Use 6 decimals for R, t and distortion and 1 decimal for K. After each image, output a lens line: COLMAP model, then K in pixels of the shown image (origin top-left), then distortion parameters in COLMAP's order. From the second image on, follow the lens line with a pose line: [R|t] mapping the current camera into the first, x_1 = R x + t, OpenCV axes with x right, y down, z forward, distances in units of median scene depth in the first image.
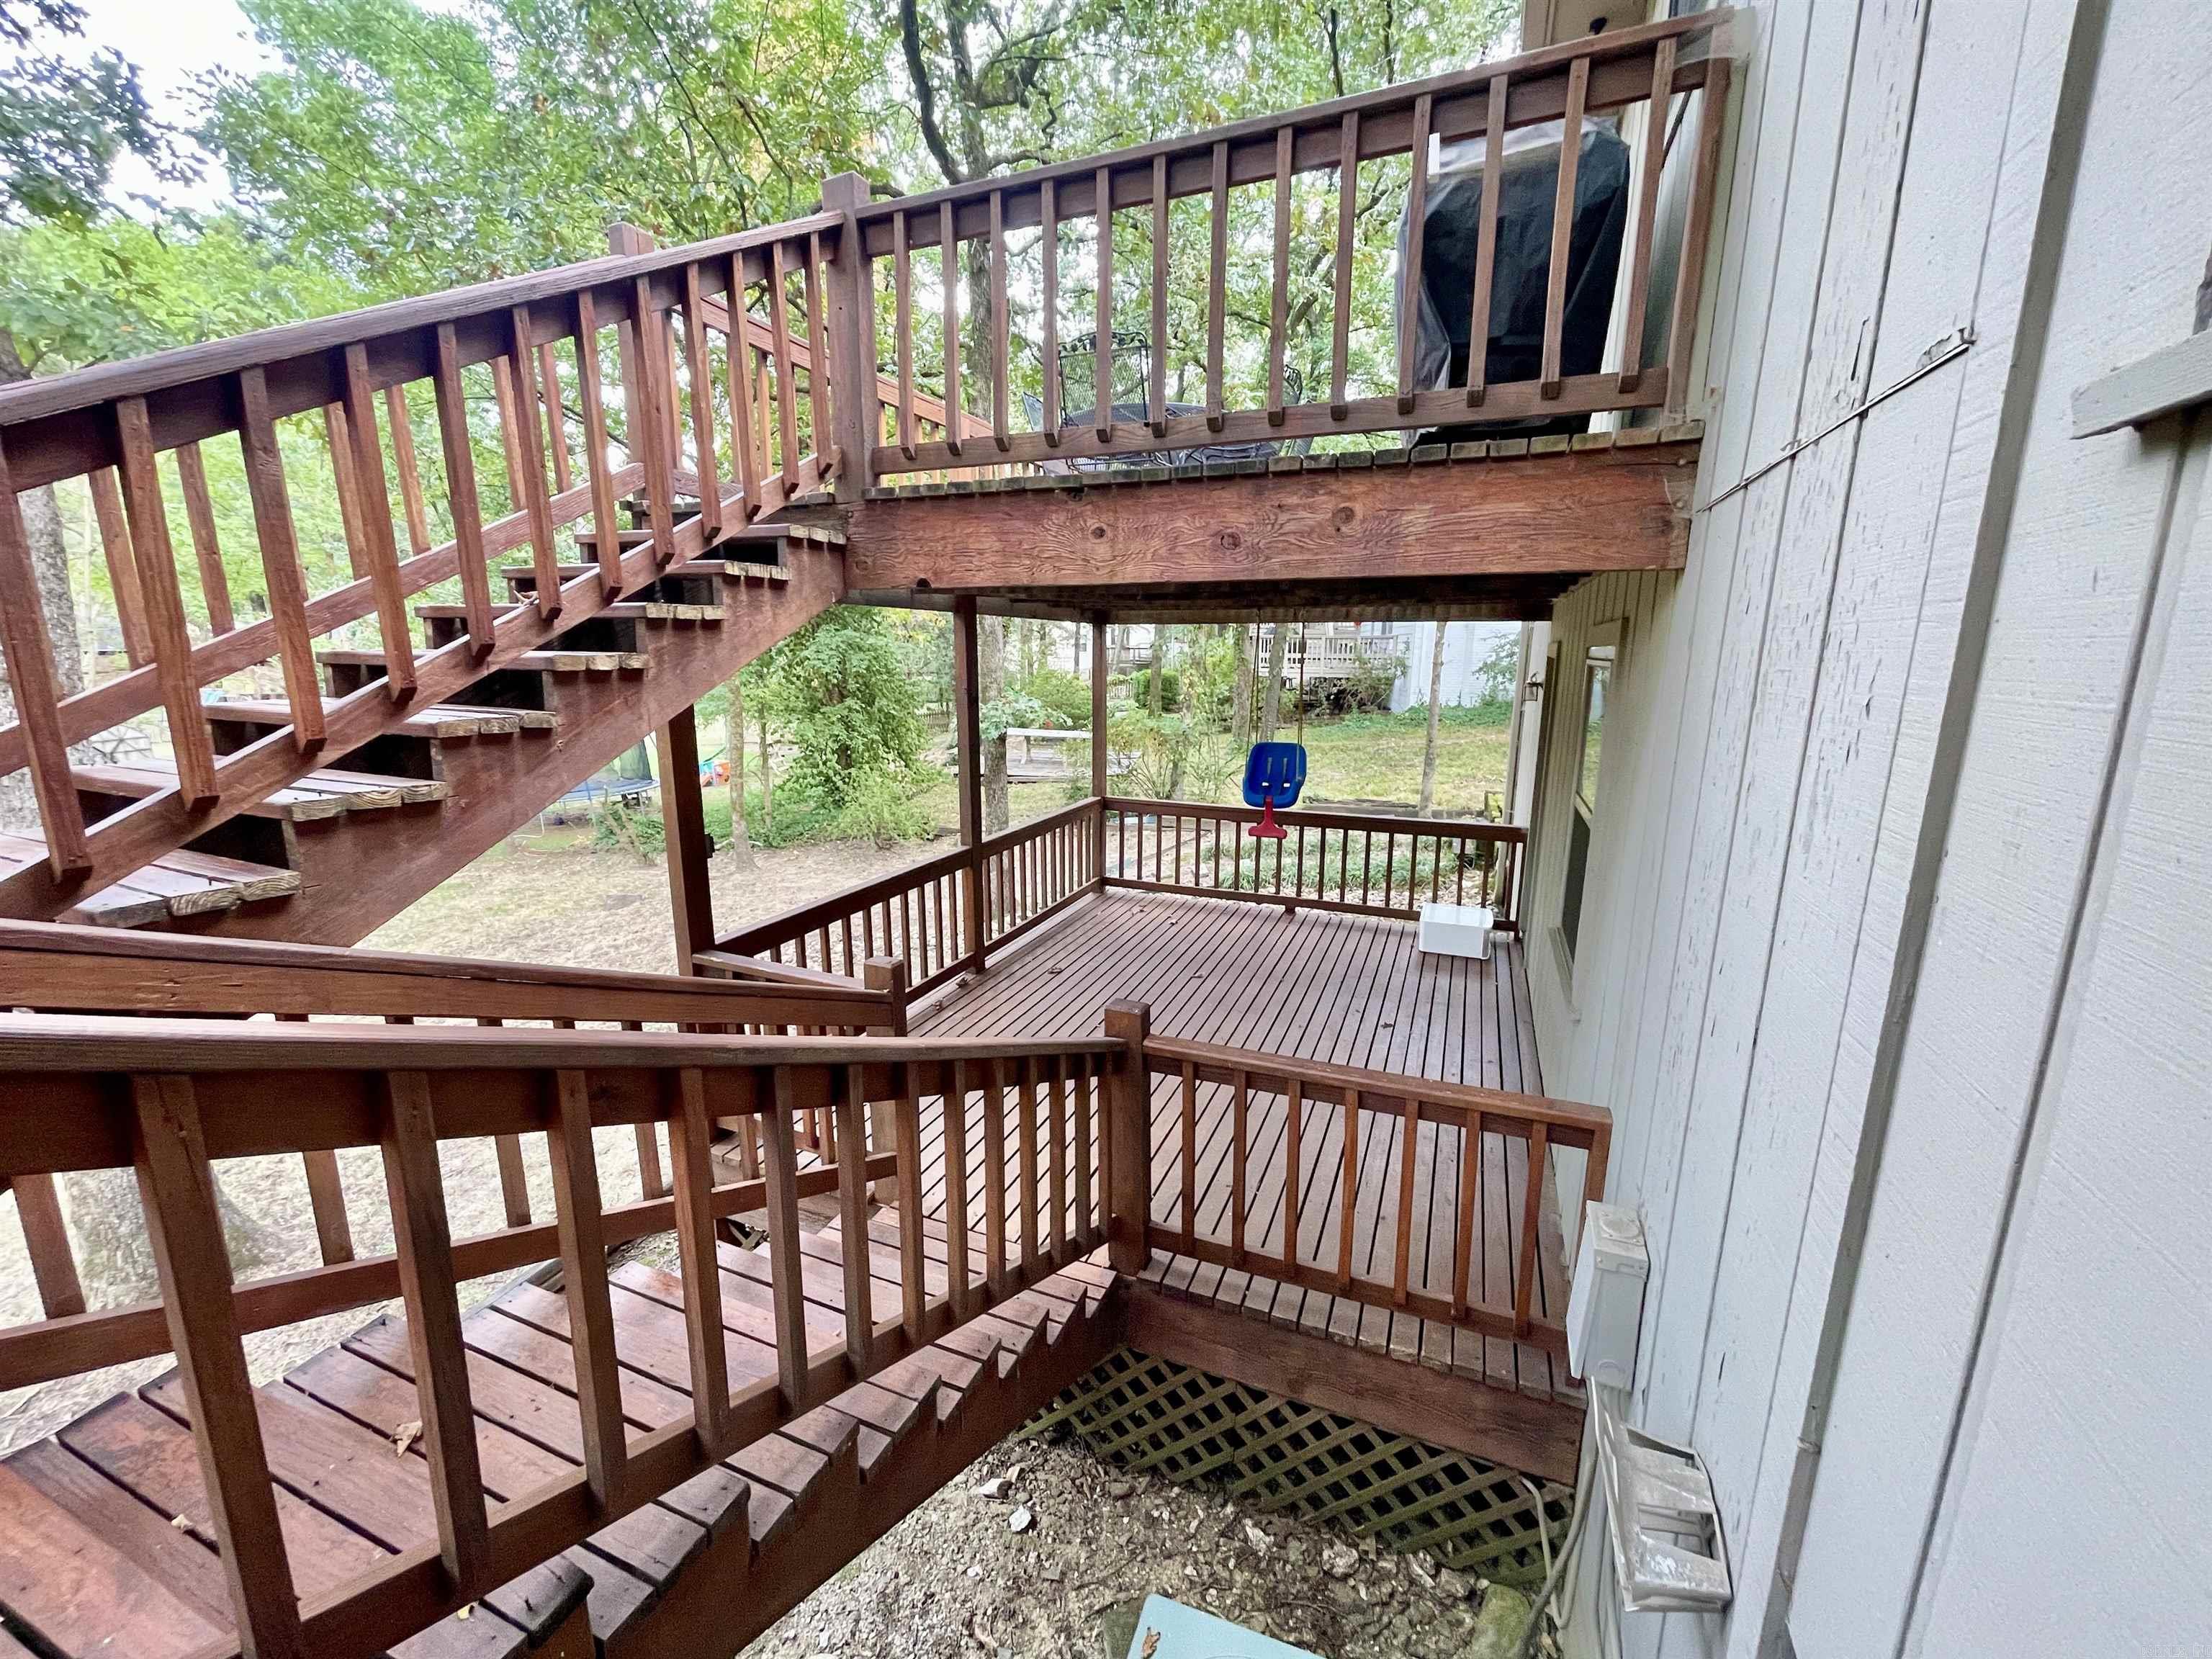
lens RADIAL K [[893.9, 0, 1105.8], [0, 893.9, 826.6], [0, 0, 1]] dist [0.000663, -0.000978]
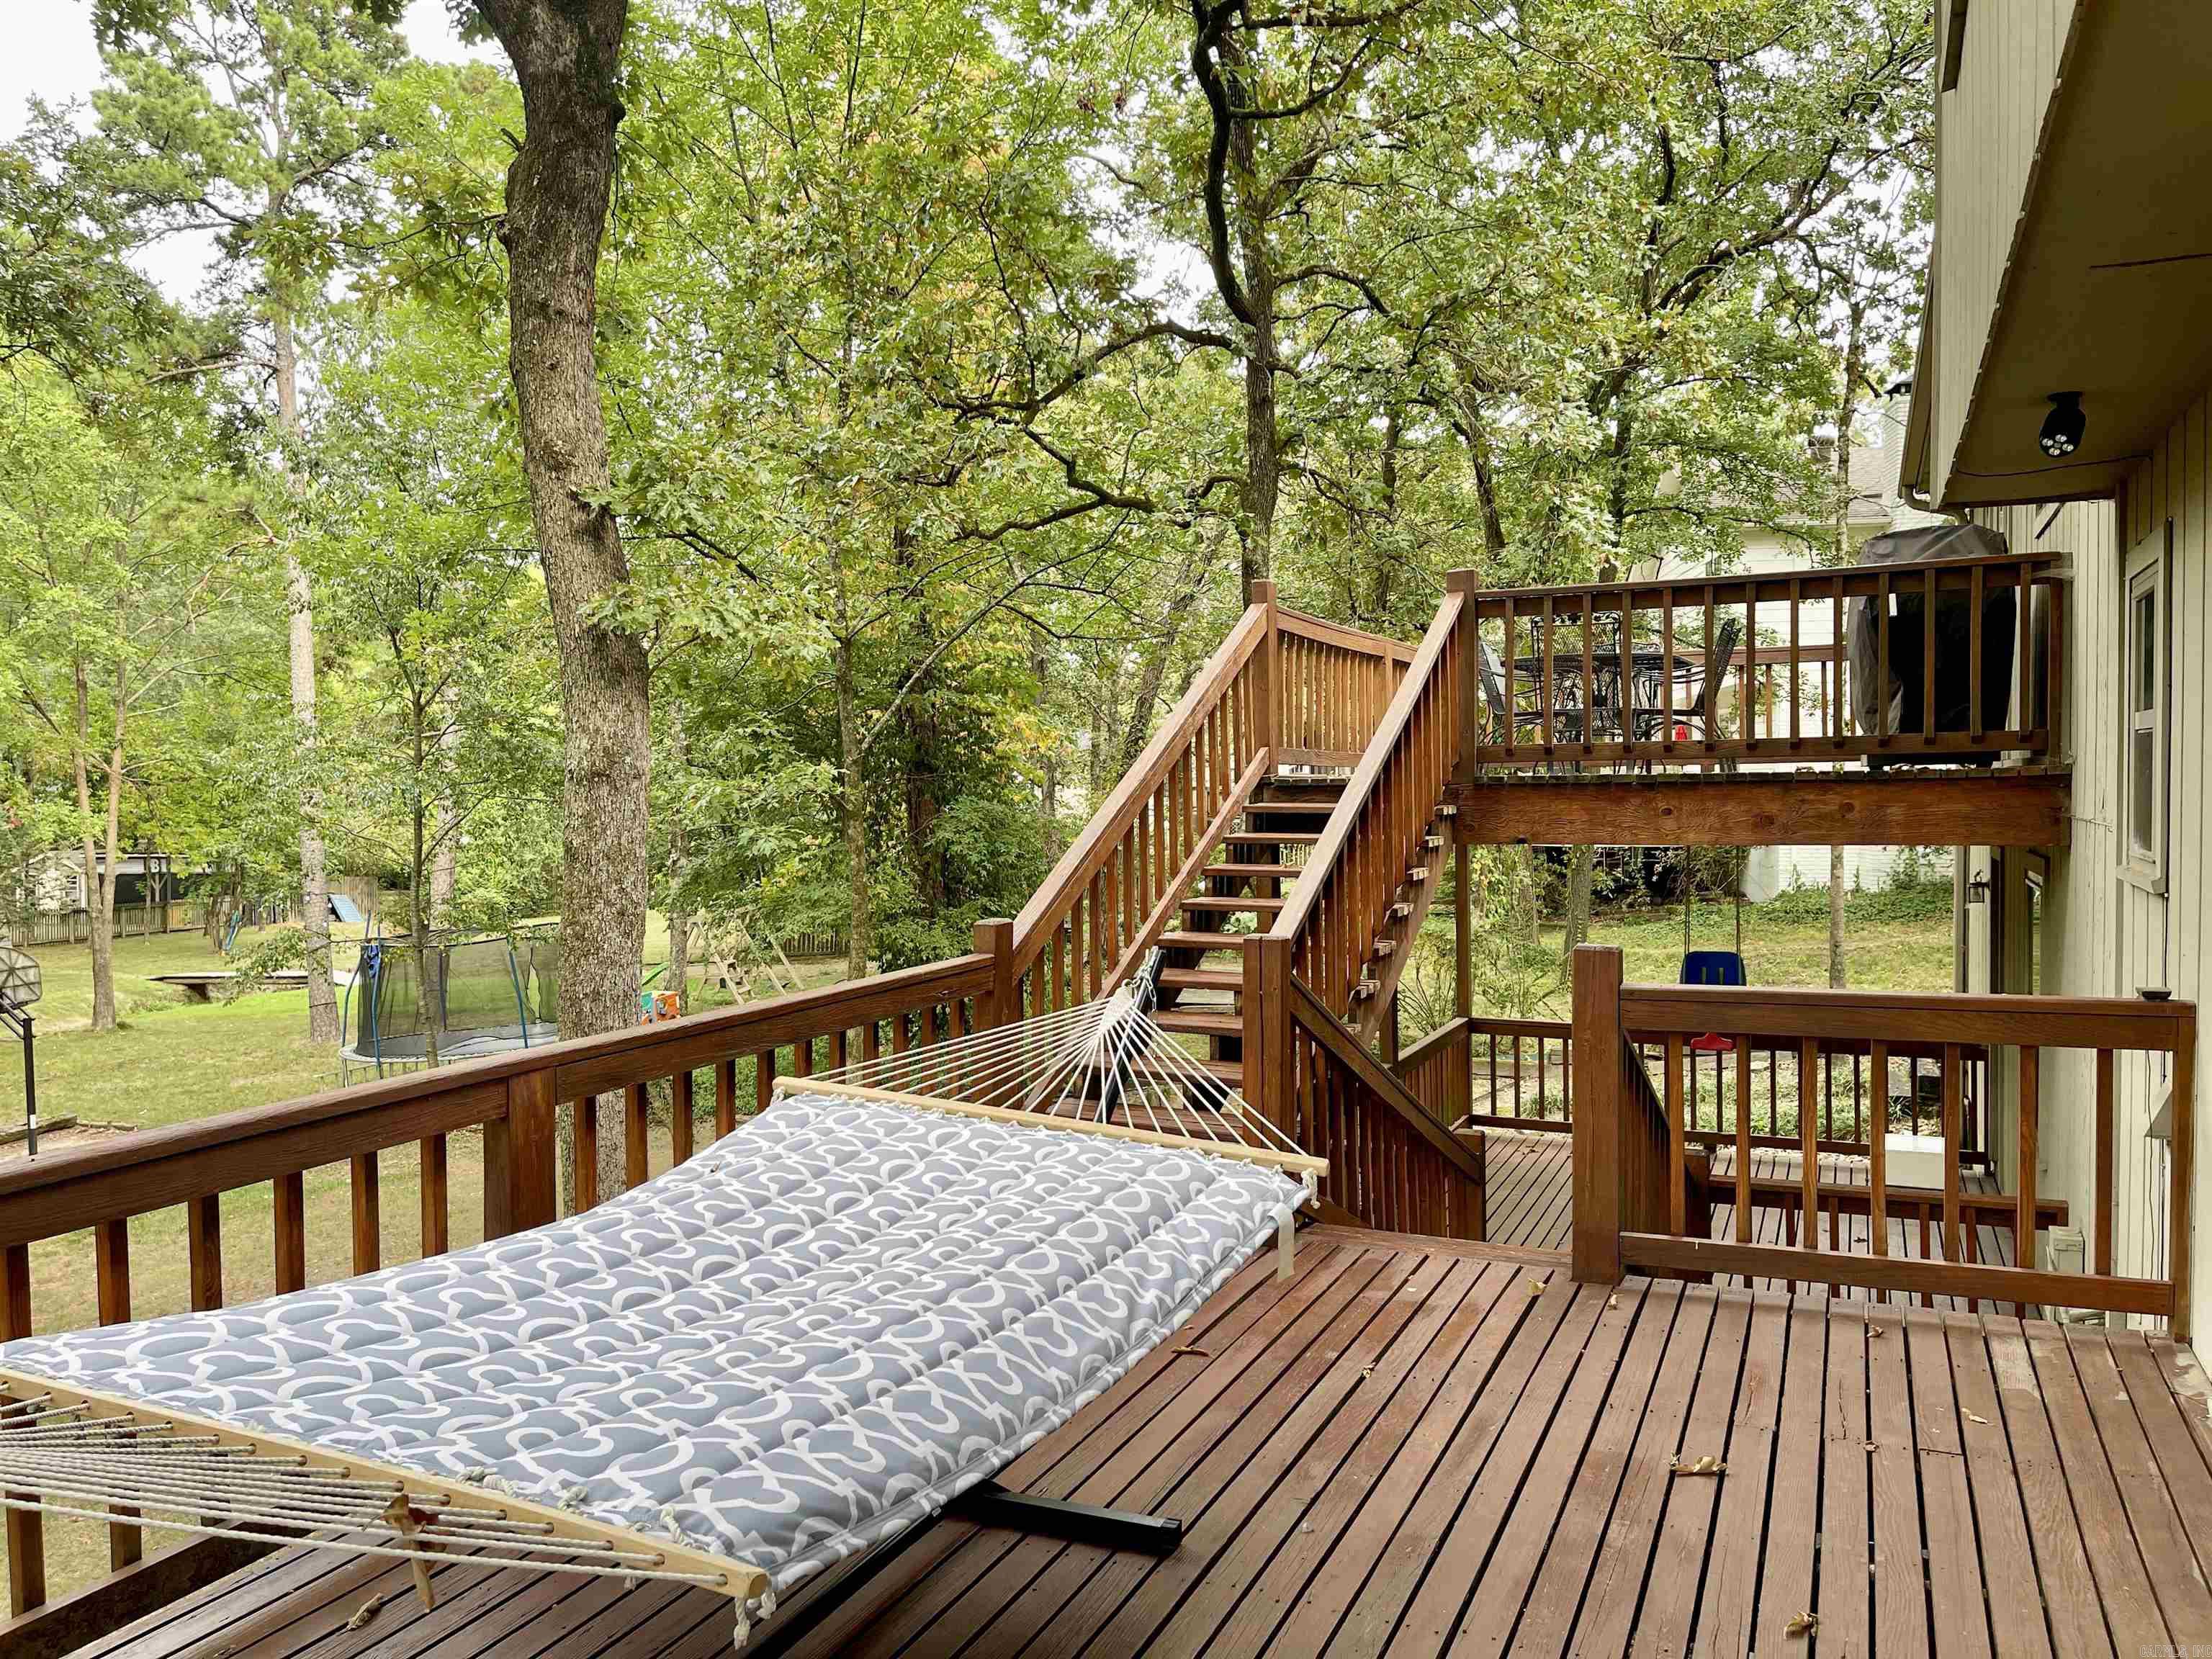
lens RADIAL K [[1619.9, 0, 1102.2], [0, 1619.9, 834.0], [0, 0, 1]] dist [0.006382, 0.001703]
pose [[0.998646, -0.018611, -0.048588, -0.274739], [0.010259, 0.985938, -0.166794, 0.048058], [0.051009, 0.166070, 0.984794, -0.565844]]
